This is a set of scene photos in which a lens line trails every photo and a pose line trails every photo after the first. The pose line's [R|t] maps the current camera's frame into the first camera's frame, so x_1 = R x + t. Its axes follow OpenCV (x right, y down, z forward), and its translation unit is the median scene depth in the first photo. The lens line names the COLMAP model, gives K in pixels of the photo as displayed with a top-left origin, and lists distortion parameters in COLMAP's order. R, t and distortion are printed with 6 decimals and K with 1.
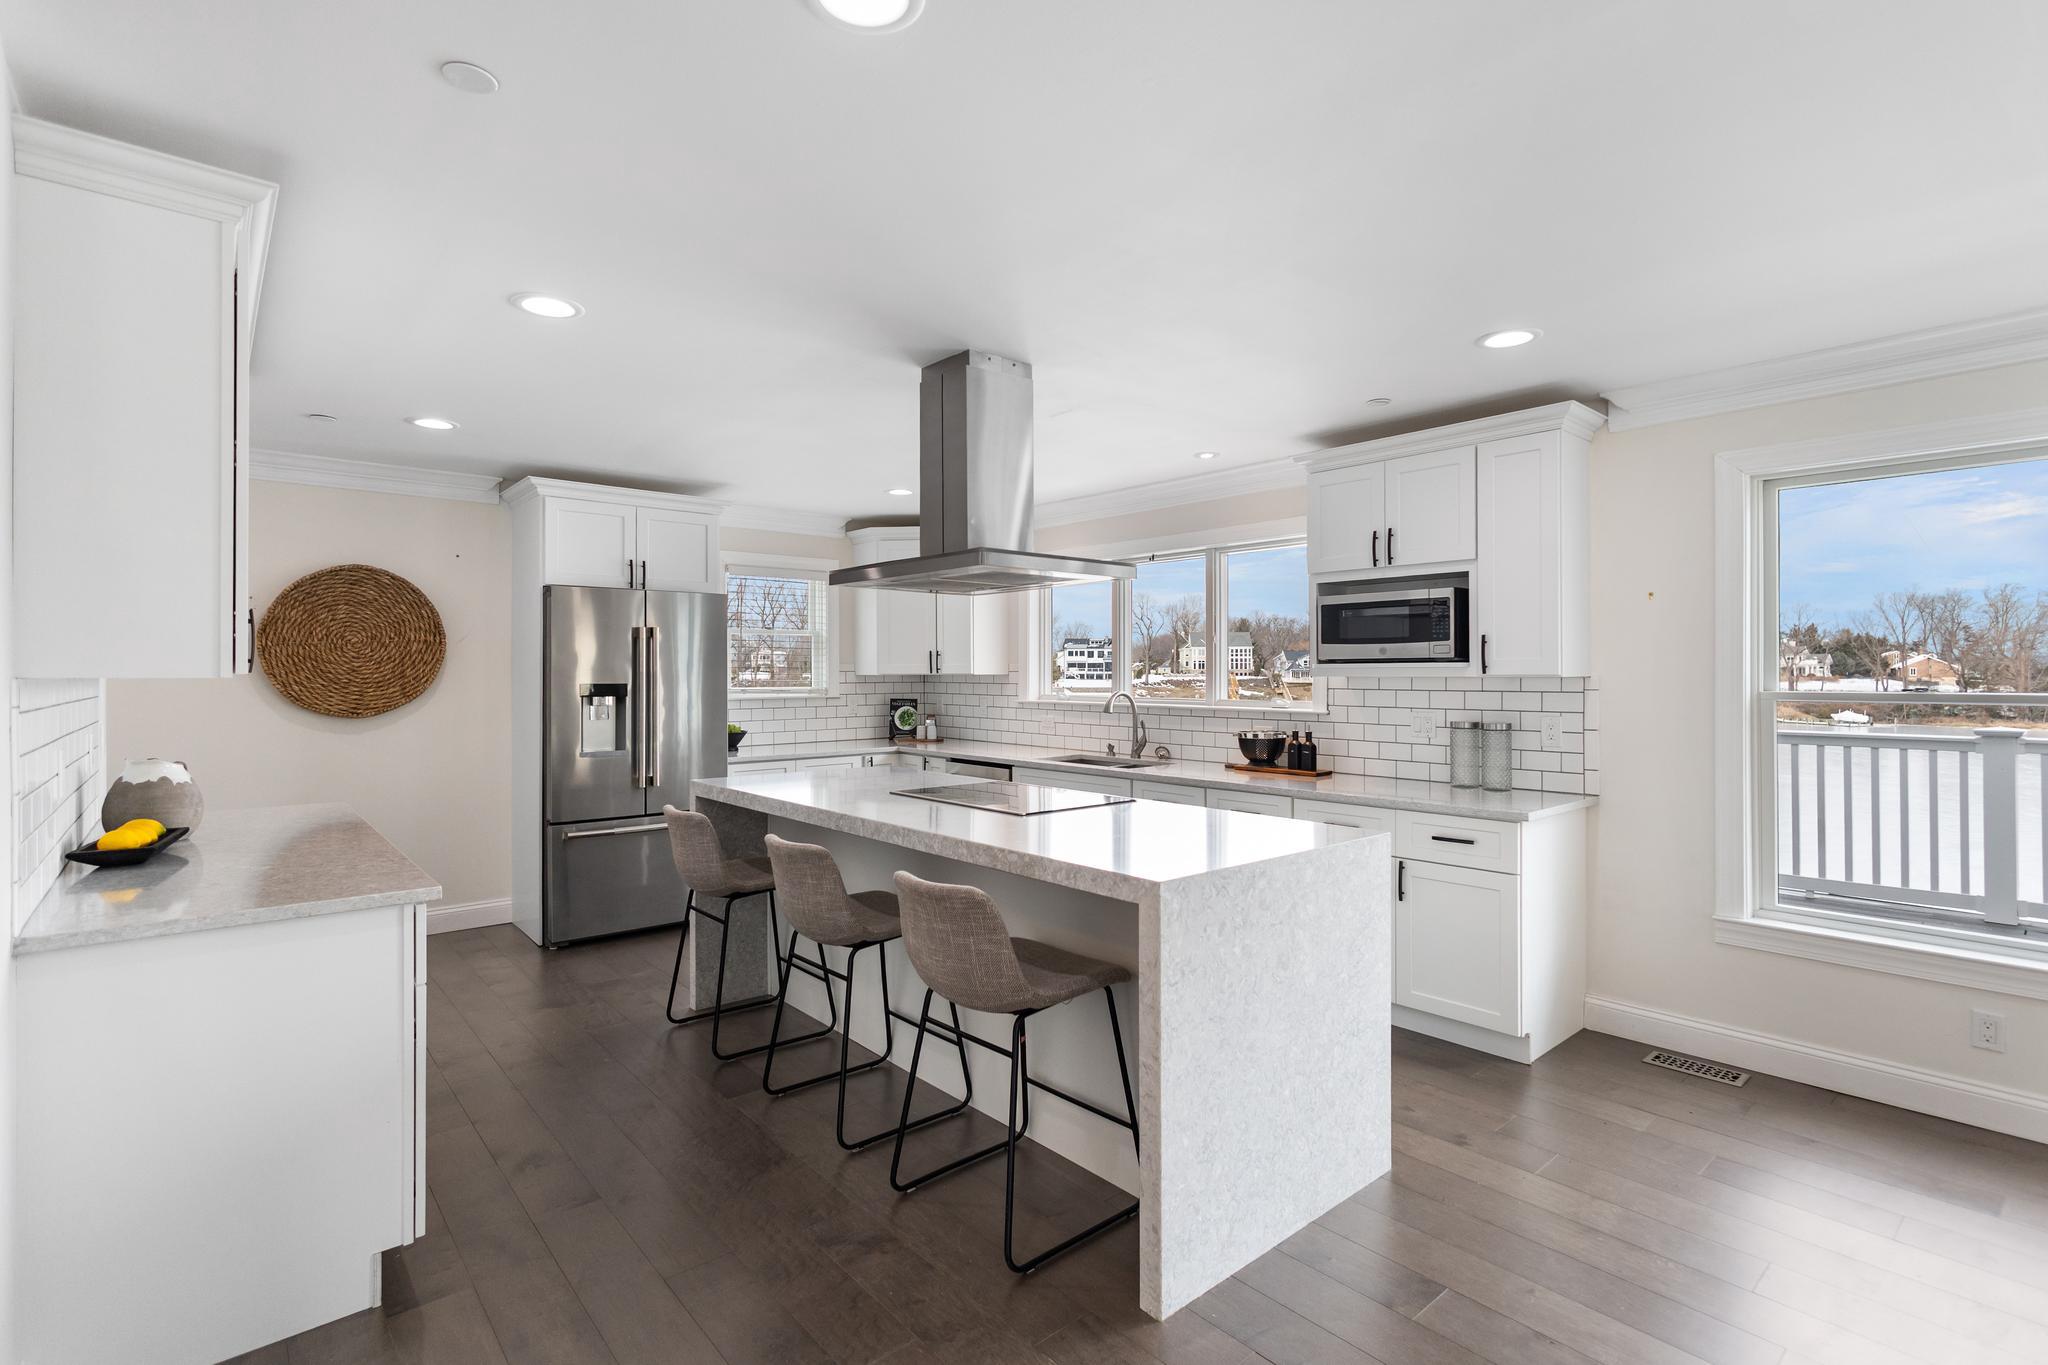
lens RADIAL K [[957.3, 0, 1028.4], [0, 957.3, 670.8], [0, 0, 1]] dist [-0.003223, -0.000050]
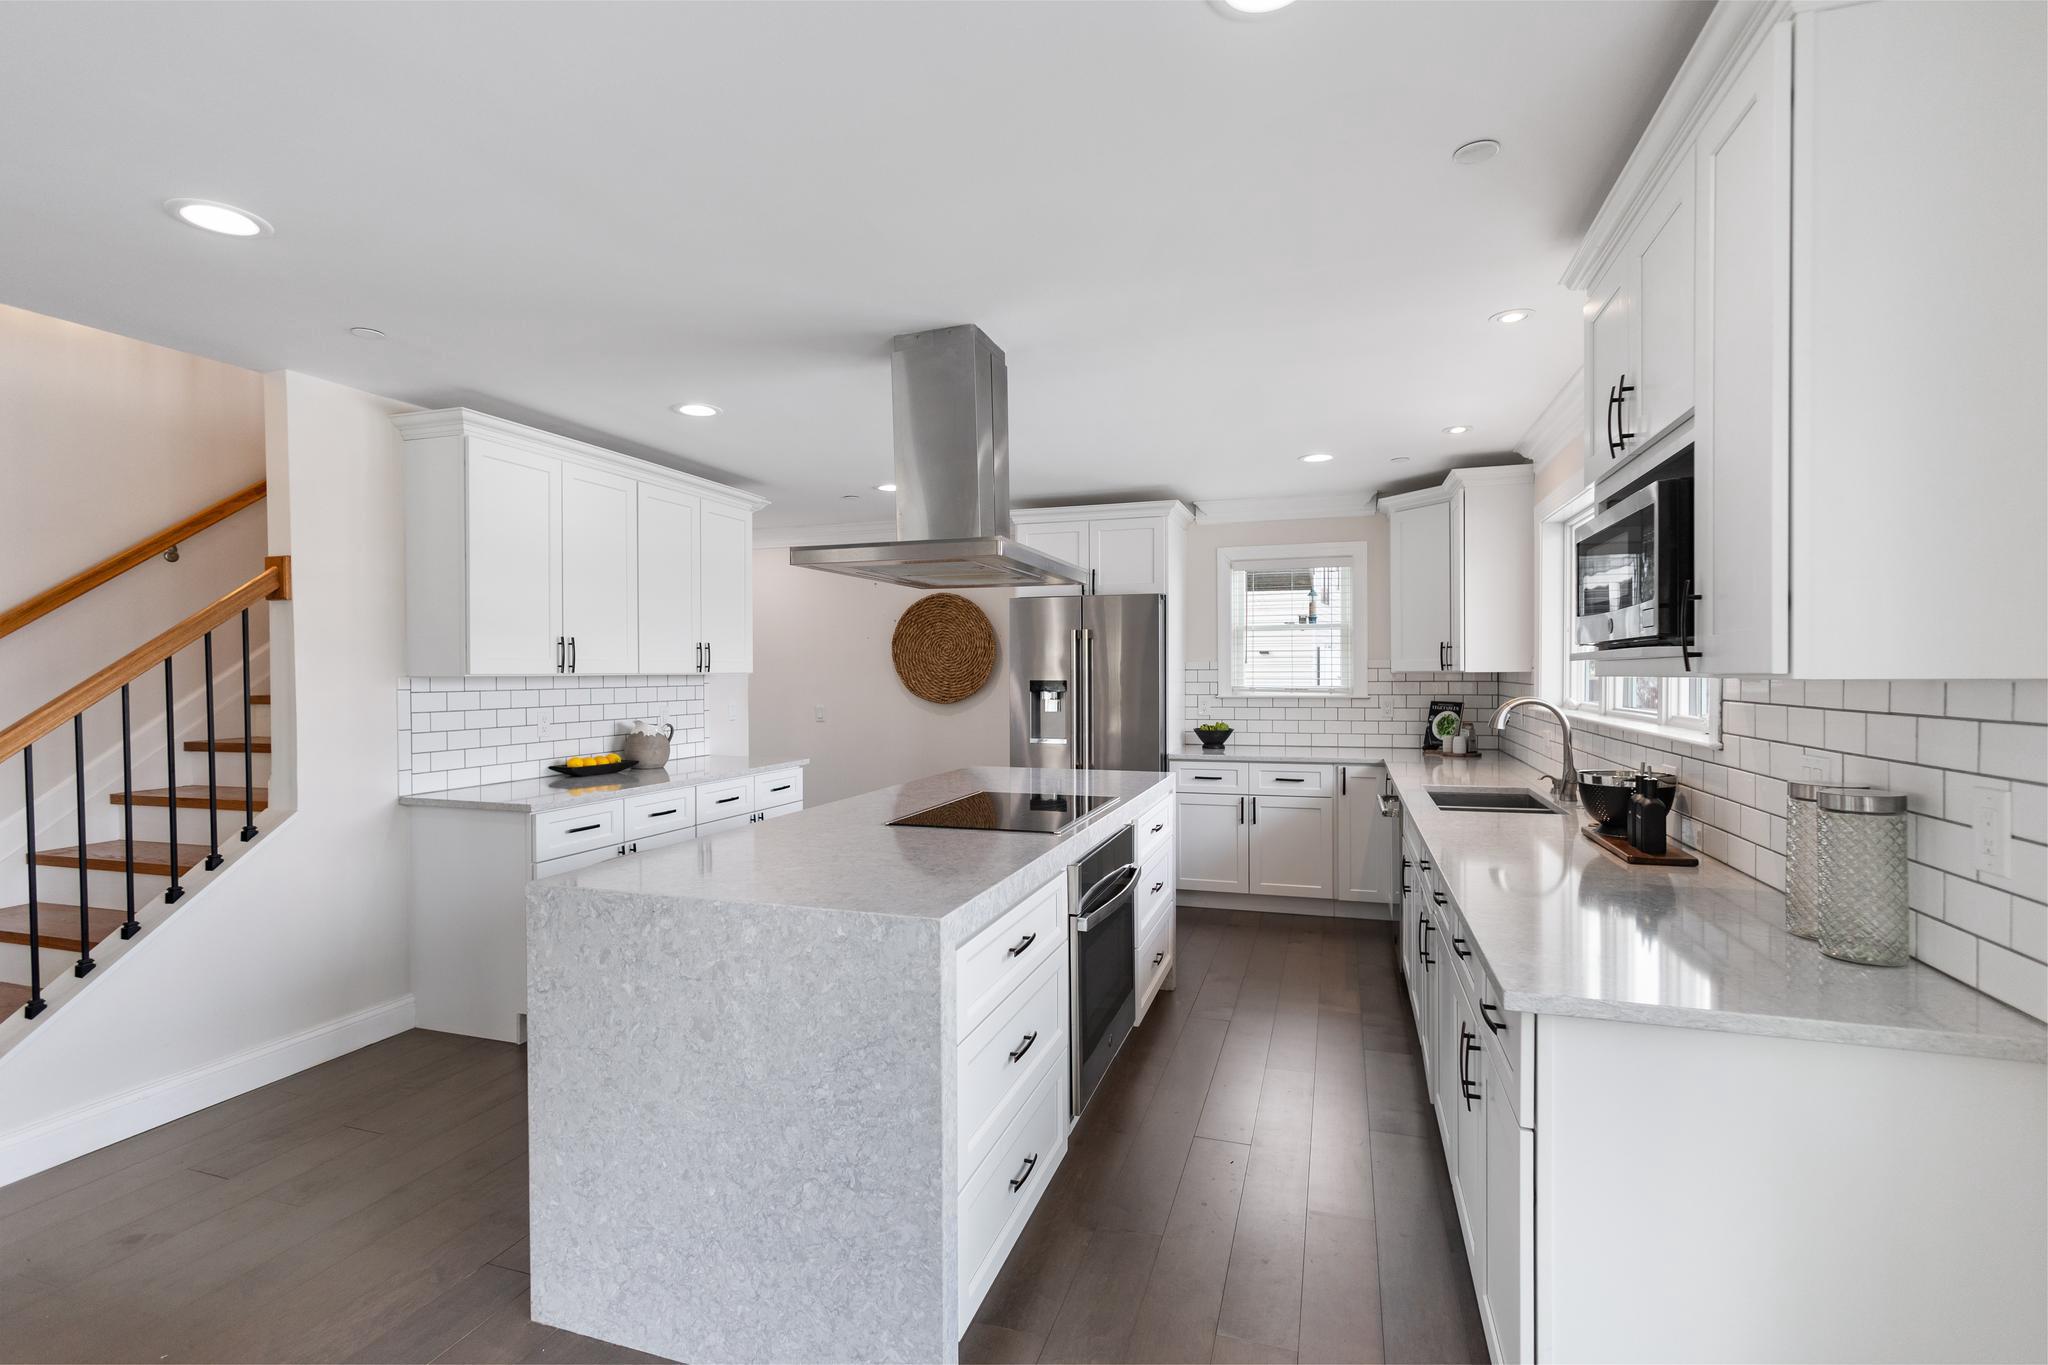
lens RADIAL K [[948.4, 0, 1019.4], [0, 948.4, 686.7], [0, 0, 1]] dist [-0.000263, 0.000744]
pose [[0.508605, 0.012639, -0.860907, 0.498829], [0.005310, 0.999827, 0.017815, 0.000715], [0.860984, -0.013632, 0.508450, 0.377881]]
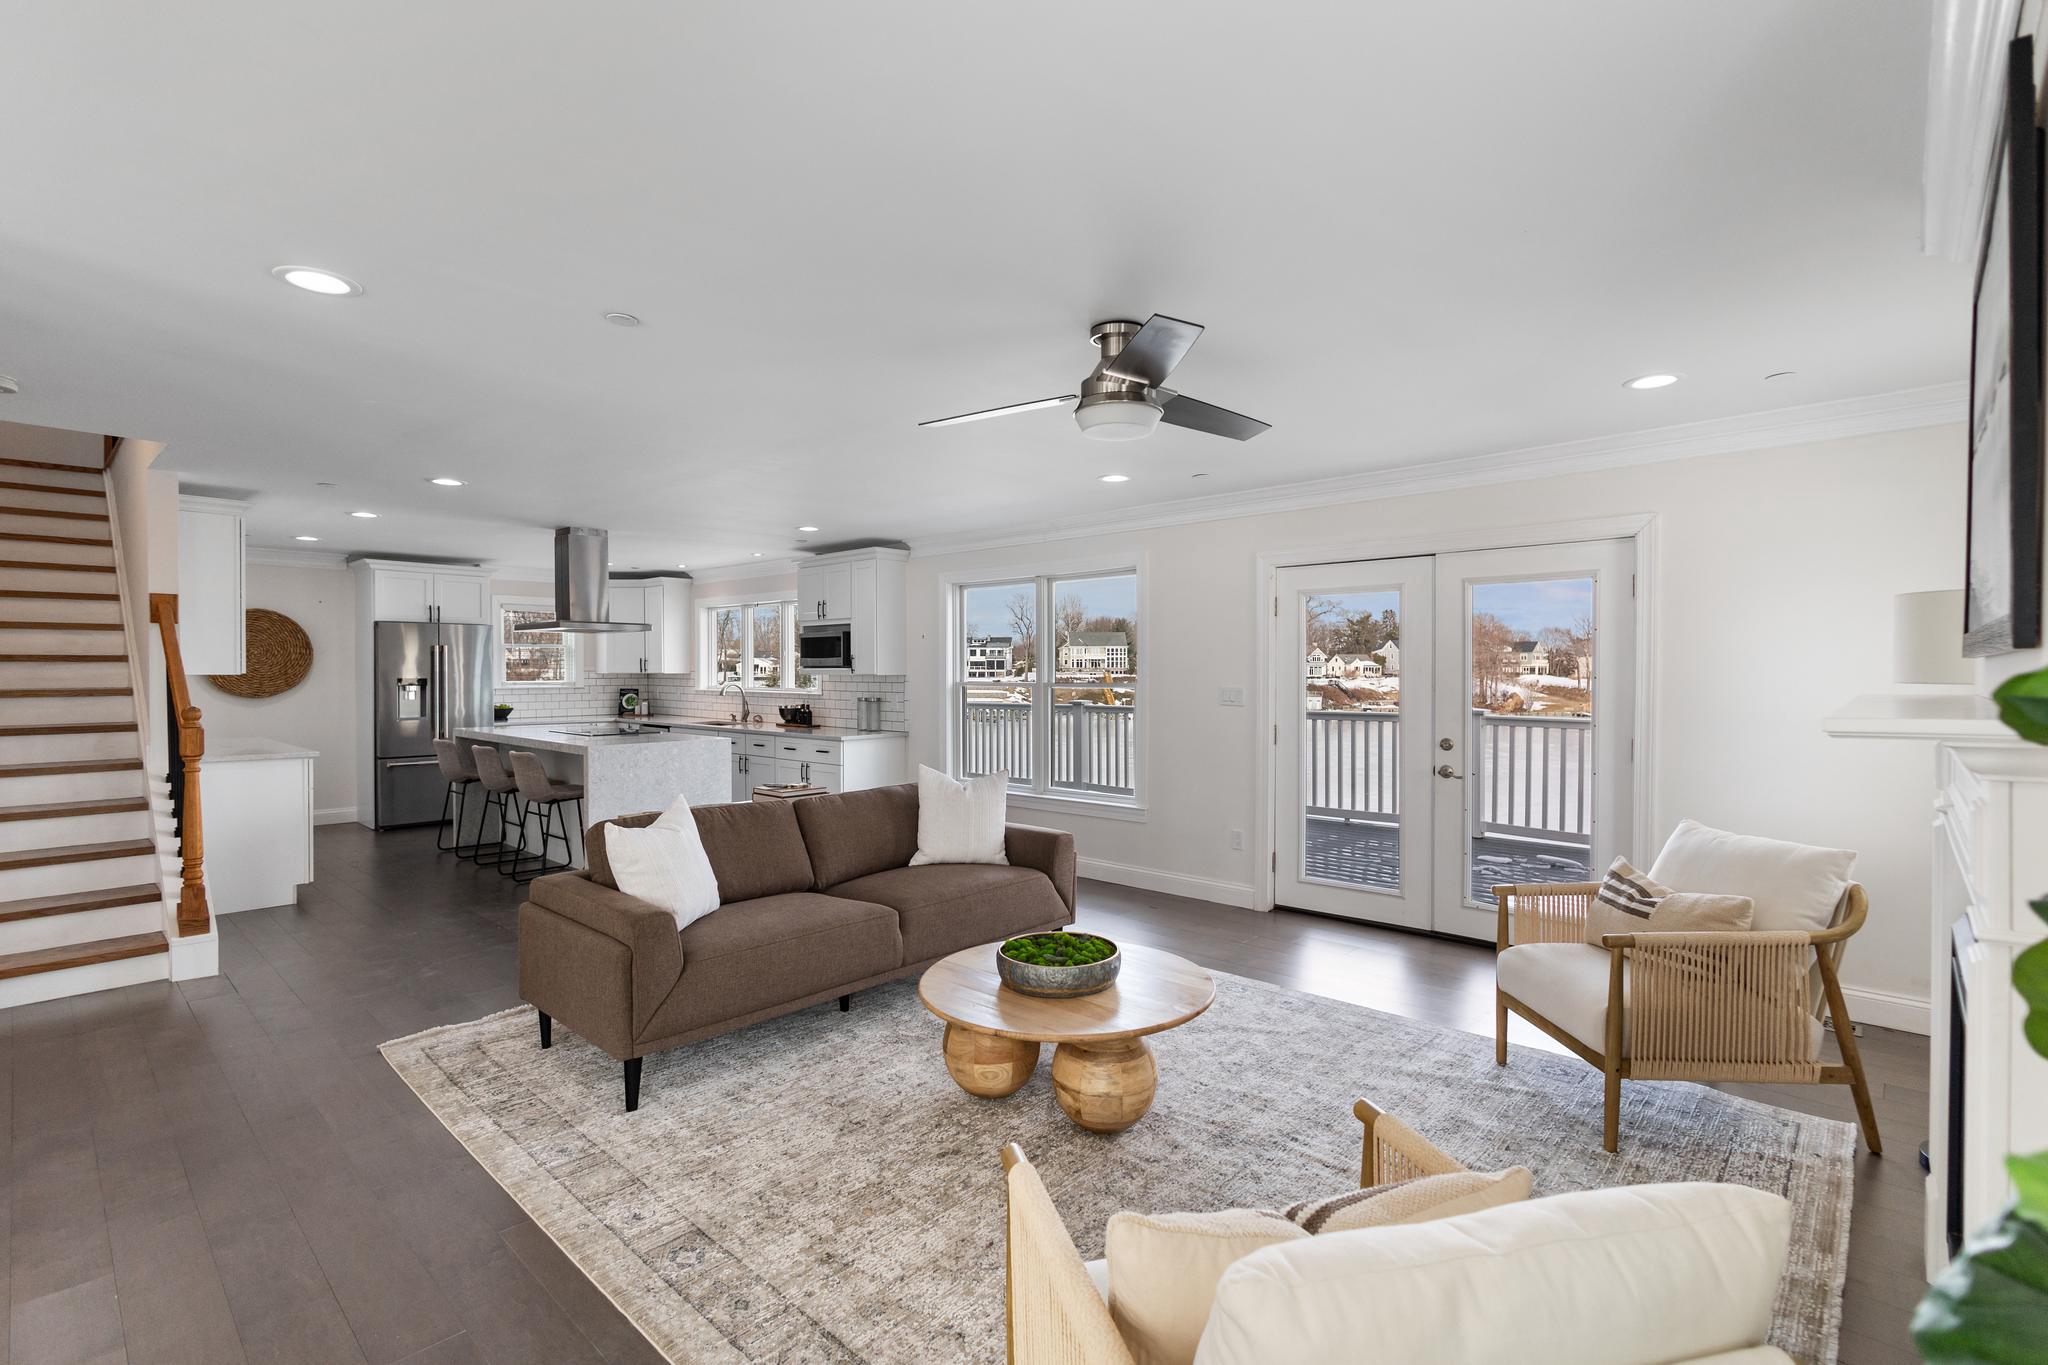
lens RADIAL K [[948.4, 0, 1019.4], [0, 948.4, 686.7], [0, 0, 1]] dist [-0.000263, 0.000744]
pose [[0.994799, 0.000738, 0.101857, 0.453488], [-0.002640, 0.999825, 0.018539, -0.005465], [-0.101825, -0.018711, 0.994626, -0.781301]]
